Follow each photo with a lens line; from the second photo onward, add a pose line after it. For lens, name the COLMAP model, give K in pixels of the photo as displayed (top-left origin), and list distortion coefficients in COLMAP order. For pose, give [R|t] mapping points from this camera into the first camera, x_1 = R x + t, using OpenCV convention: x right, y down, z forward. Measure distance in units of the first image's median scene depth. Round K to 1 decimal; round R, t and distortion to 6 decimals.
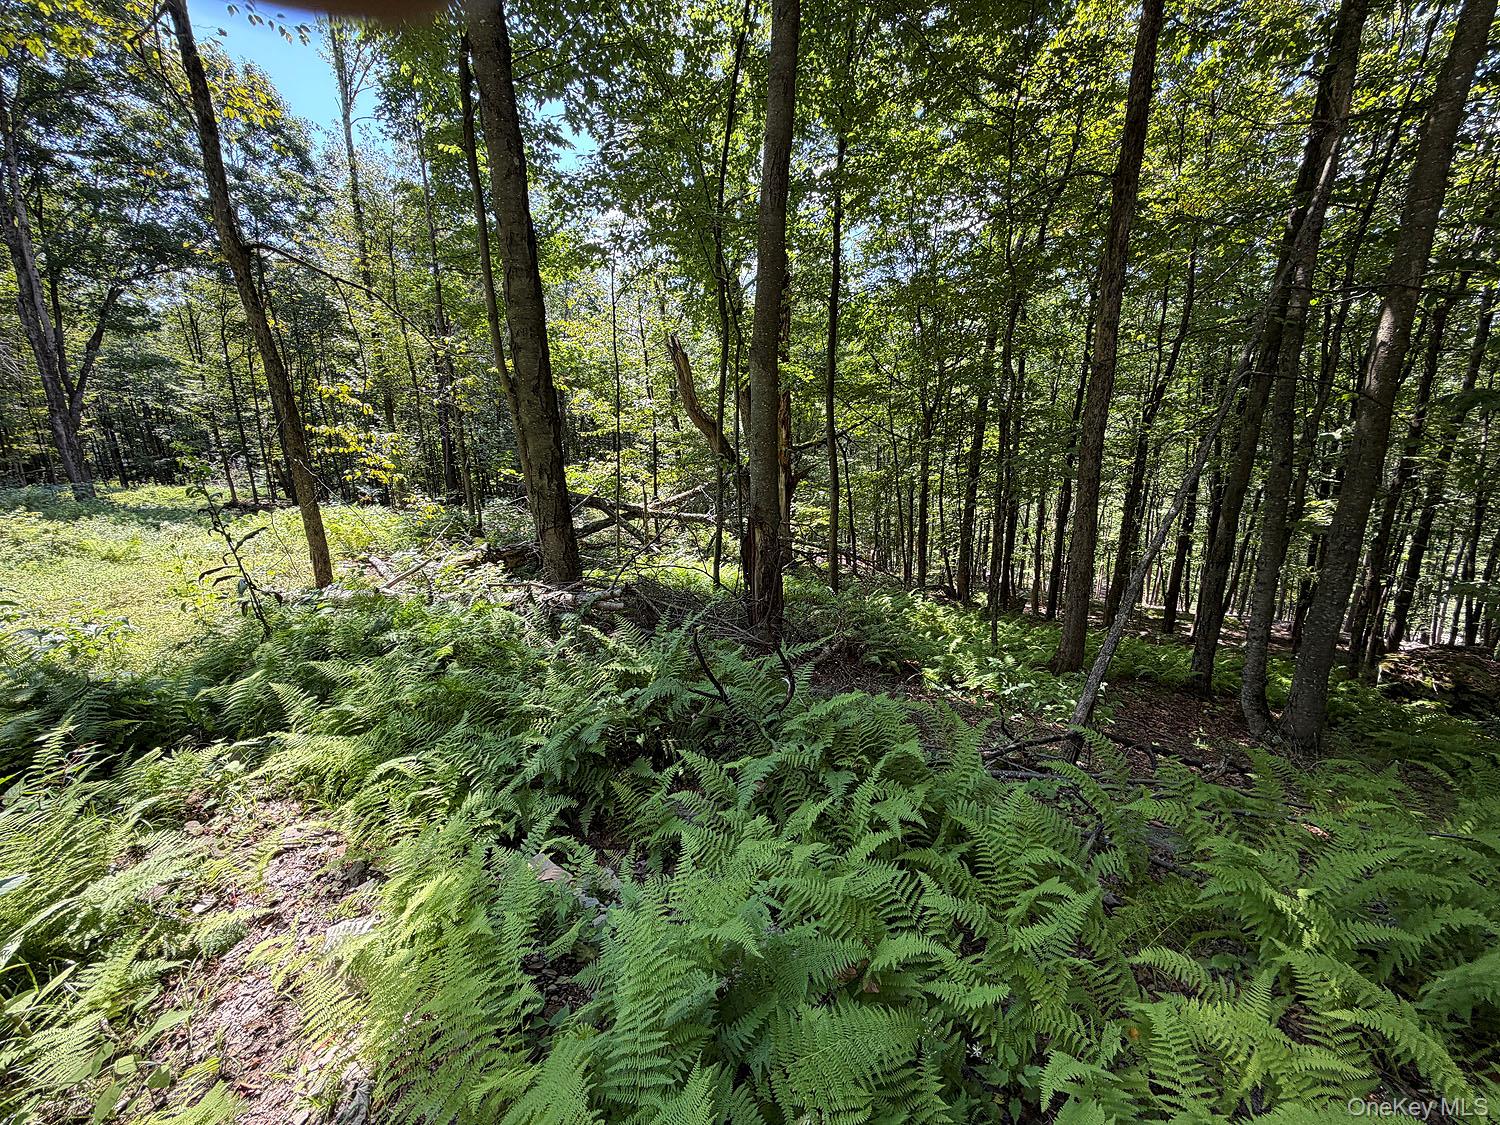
lens RADIAL K [[597.0, 0, 746.5], [0, 597.0, 560.3], [0, 0, 1]] dist [-0.000471, 0.000336]
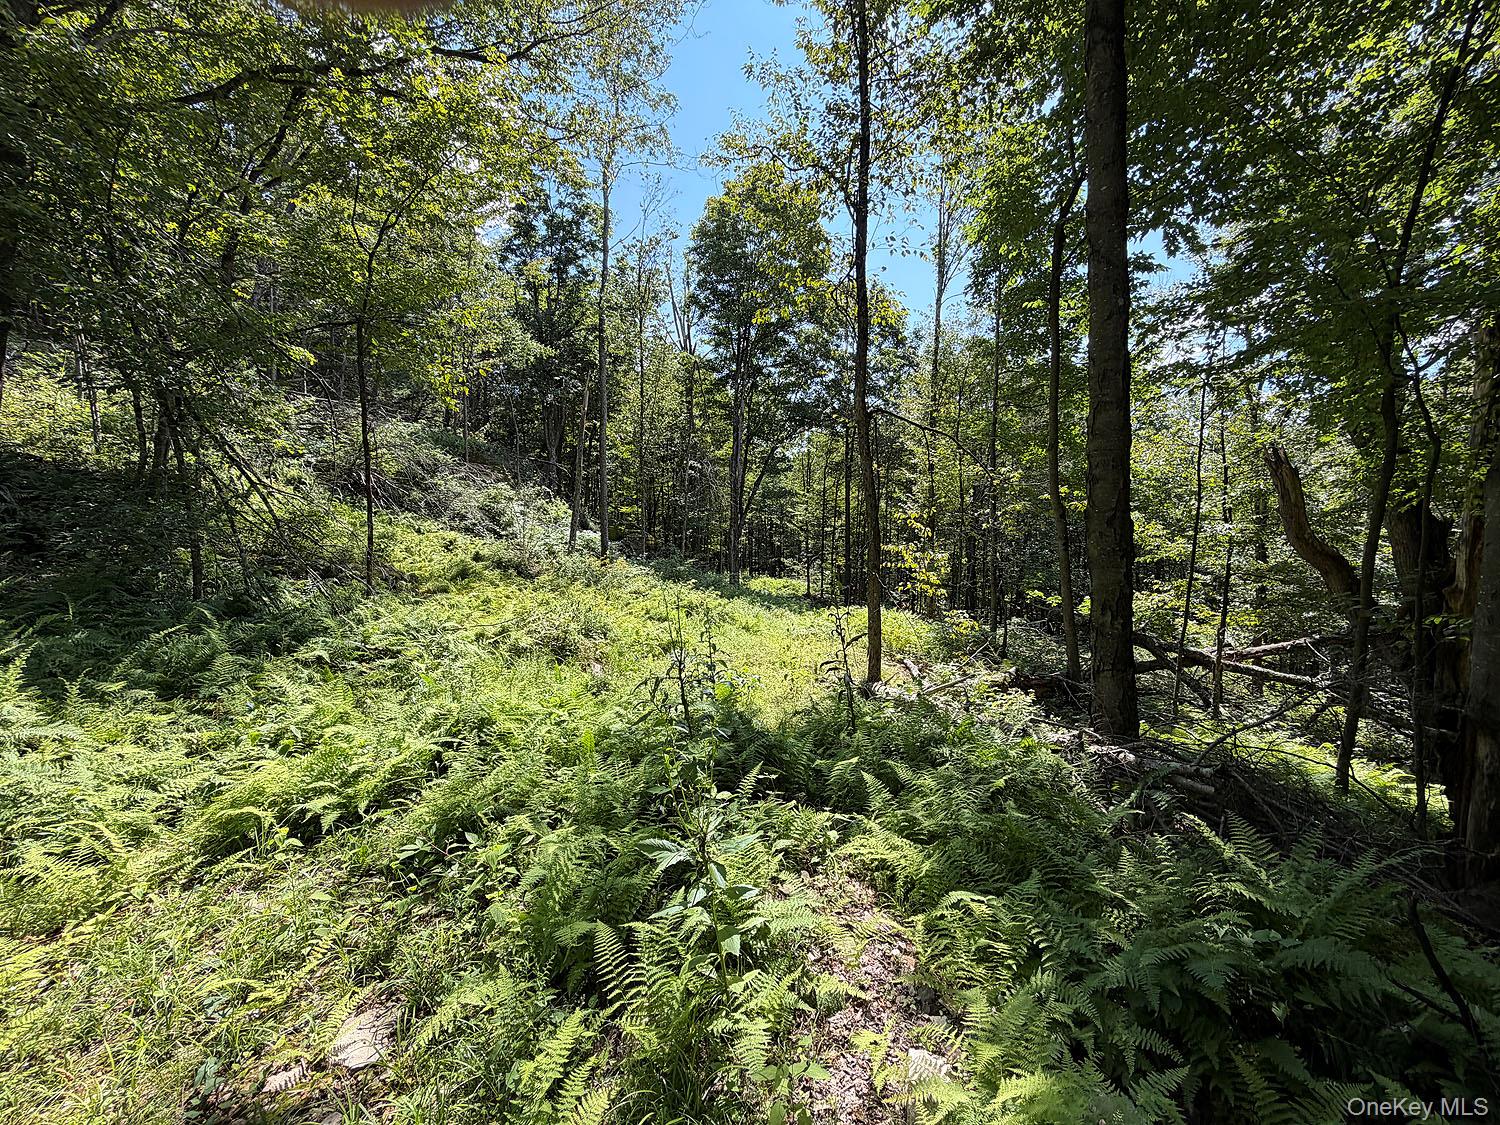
lens RADIAL K [[597.0, 0, 746.5], [0, 597.0, 560.3], [0, 0, 1]] dist [-0.000471, 0.000336]
pose [[0.688900, 0.055665, -0.722716, -0.042229], [-0.192309, 0.975353, -0.108187, -0.009407], [0.698880, 0.213514, 0.682626, -0.018651]]
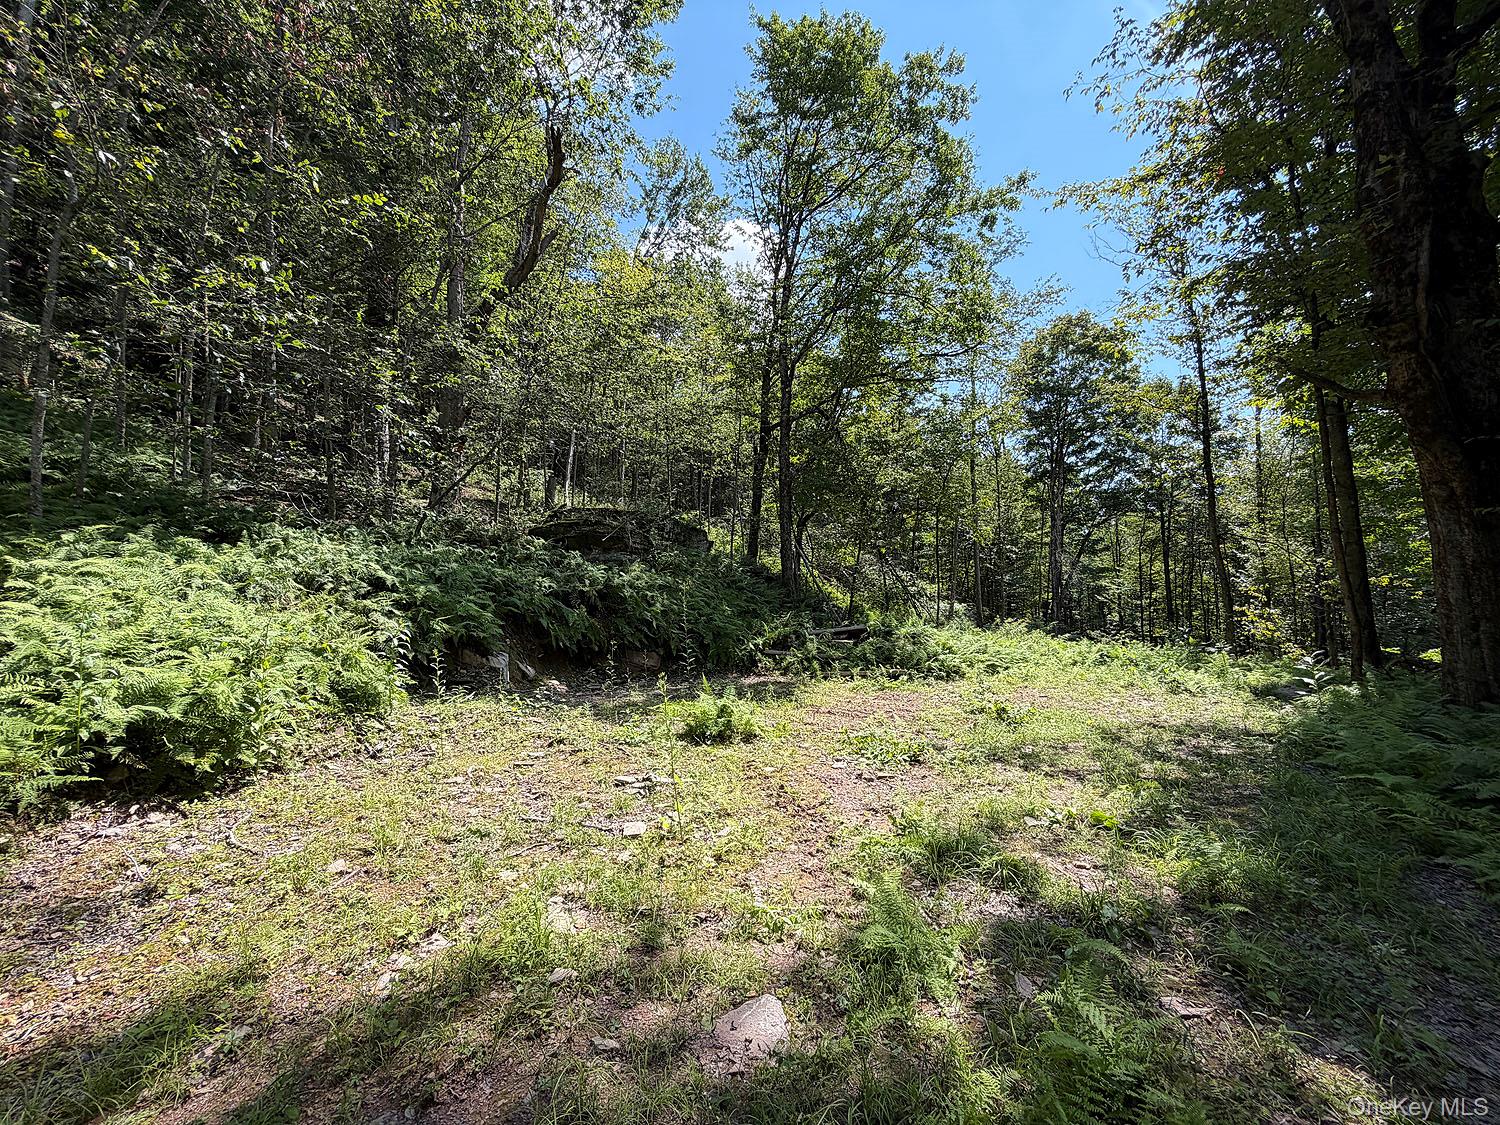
lens RADIAL K [[606.6, 0, 750.1], [0, 606.6, 557.1], [0, 0, 1]] dist [-0.000351, 0.000068]
pose [[0.348523, -0.061457, -0.935283, 0.803070], [-0.233060, 0.960827, -0.149983, 0.388179], [0.907863, 0.270250, 0.320547, -1.478049]]
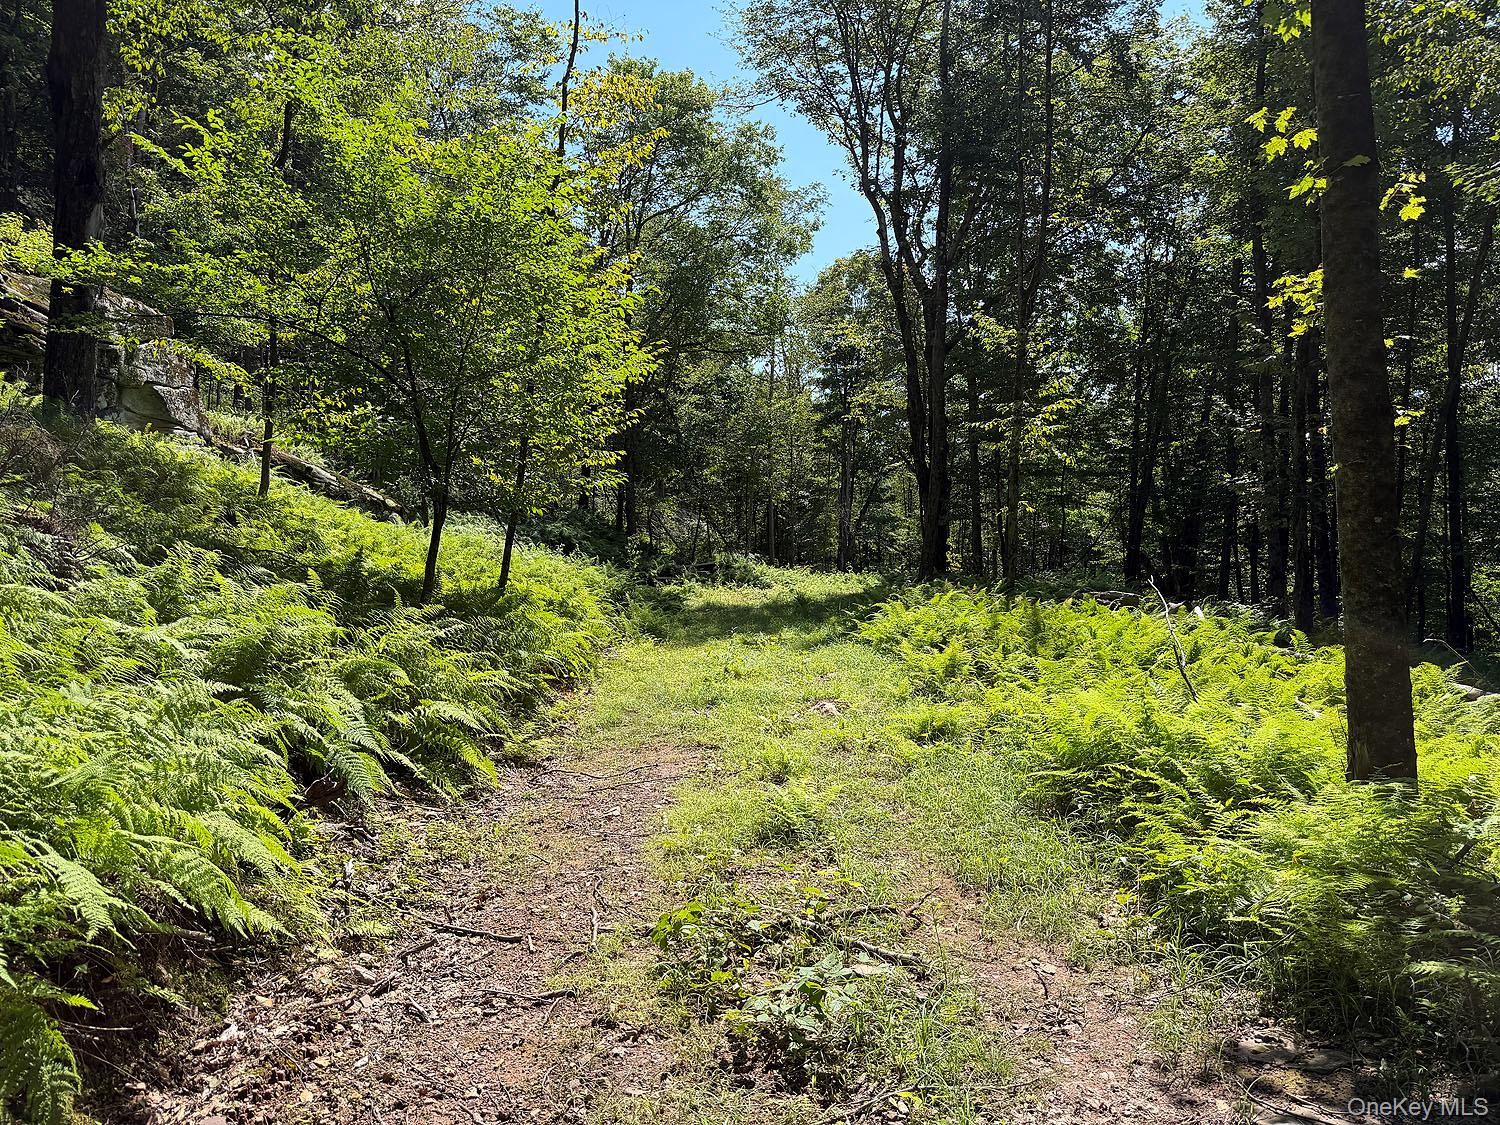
lens RADIAL K [[1036.3, 0, 750.0], [0, 1036.3, 562.5], [0, 0, 1]] dist [0.034587, -0.058876]
pose [[0.652178, 0.010452, -0.757994, 3.070032], [-0.190973, 0.969921, -0.150939, 0.941748], [0.733617, 0.243195, 0.634557, -3.528385]]
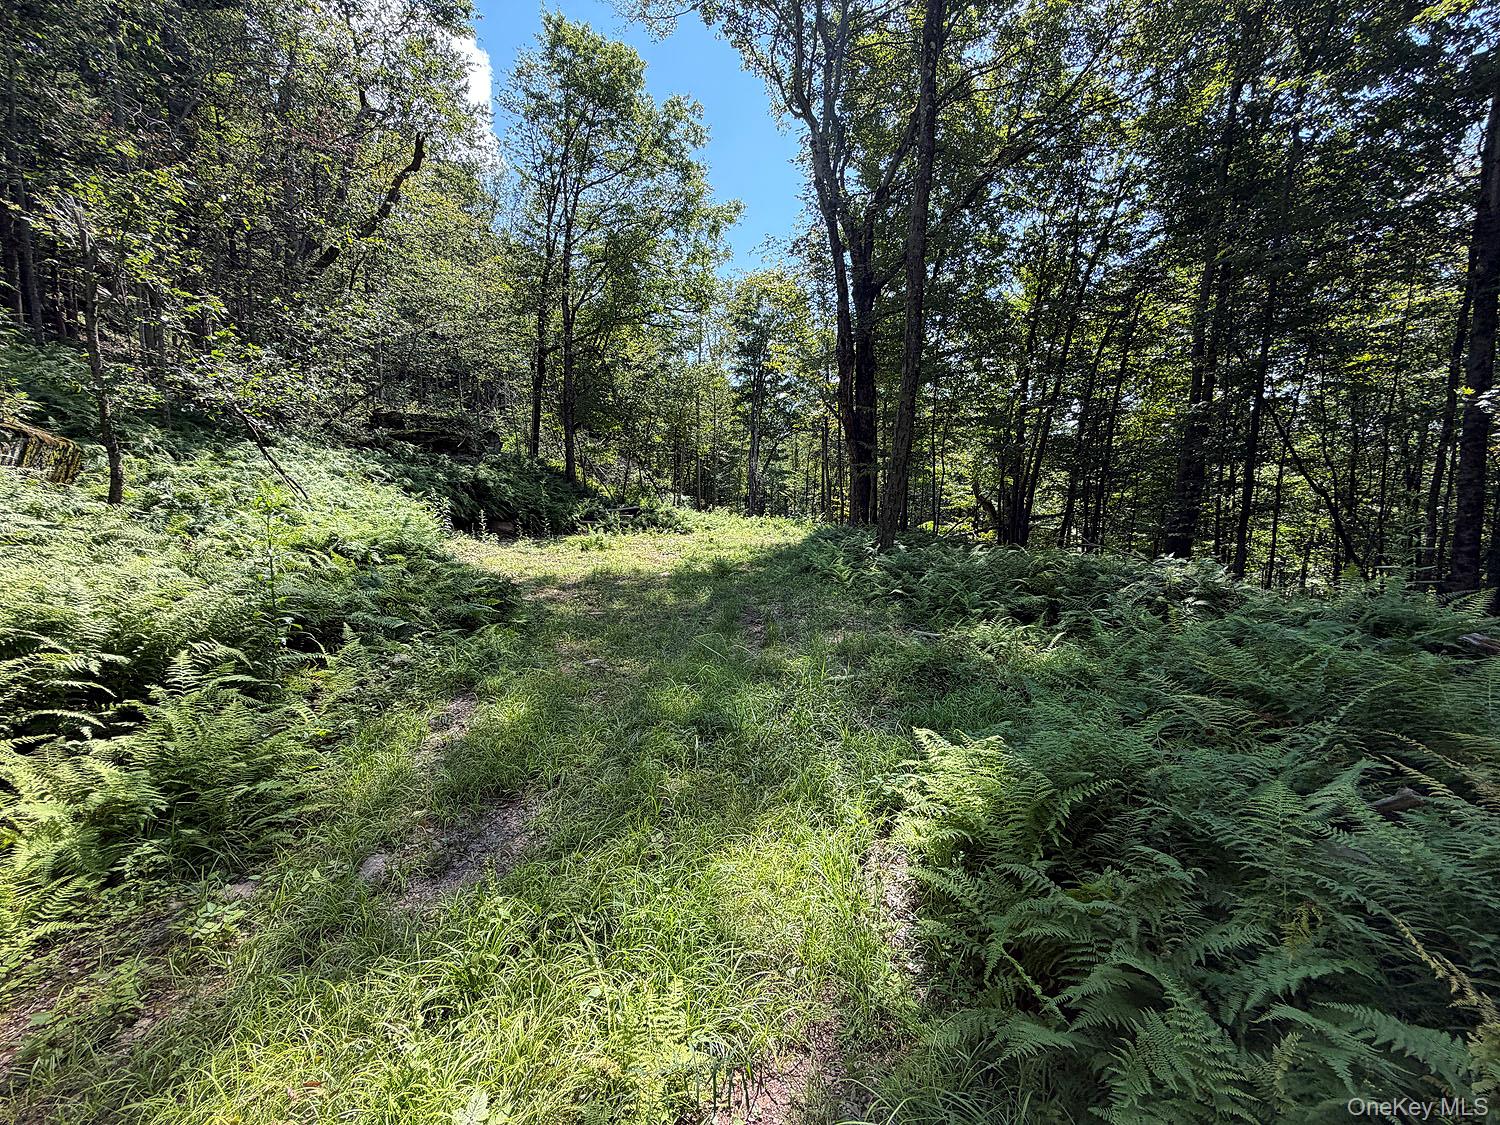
lens RADIAL K [[597.0, 0, 746.5], [0, 597.0, 560.3], [0, 0, 1]] dist [-0.000471, 0.000336]
pose [[0.718482, 0.092791, -0.689328, 1.710719], [-0.191553, 0.979134, -0.067852, 0.595325], [0.668648, 0.180794, 0.721265, -2.286836]]
